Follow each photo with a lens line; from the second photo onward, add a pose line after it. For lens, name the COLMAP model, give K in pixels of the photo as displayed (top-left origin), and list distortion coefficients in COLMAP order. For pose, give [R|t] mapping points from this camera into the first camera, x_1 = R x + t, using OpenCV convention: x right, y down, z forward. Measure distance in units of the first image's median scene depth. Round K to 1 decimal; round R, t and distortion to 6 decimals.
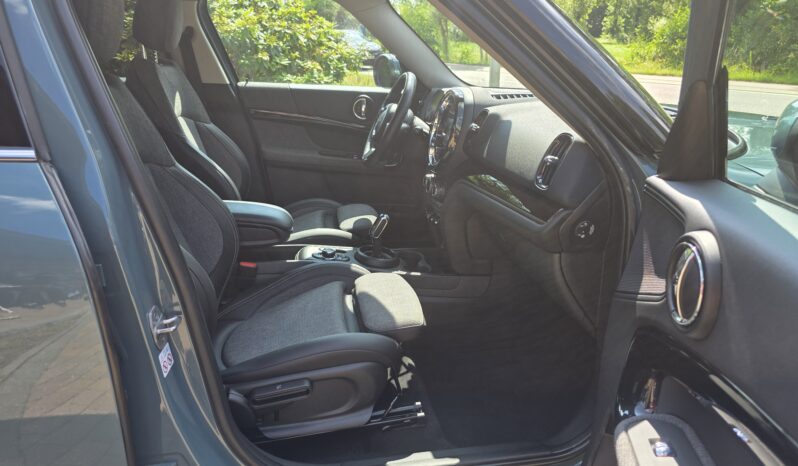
lens RADIAL K [[545.1, 0, 406.5], [0, 545.1, 239.3], [0, 0, 1]] dist [0.058603, -0.043302]
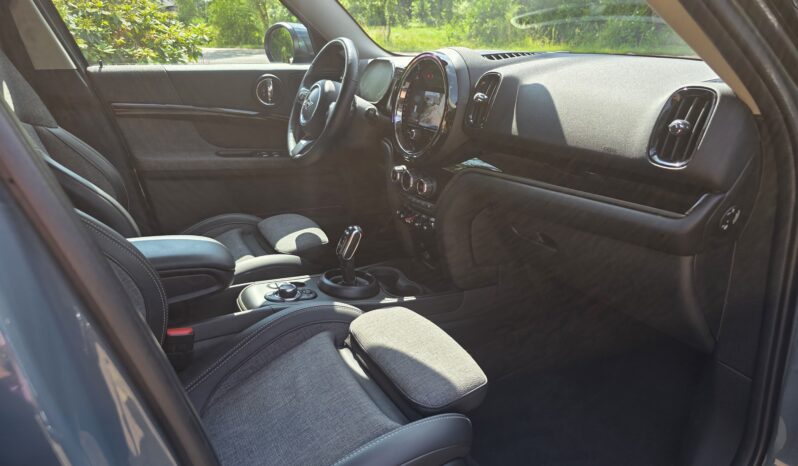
lens RADIAL K [[545.1, 0, 397.6], [0, 545.1, 227.7], [0, 0, 1]] dist [0.058603, -0.043302]
pose [[0.954466, -0.136777, 0.265118, -0.143883], [0.136472, 0.990449, 0.019662, -0.040004], [-0.265275, 0.017415, 0.964016, 0.212116]]
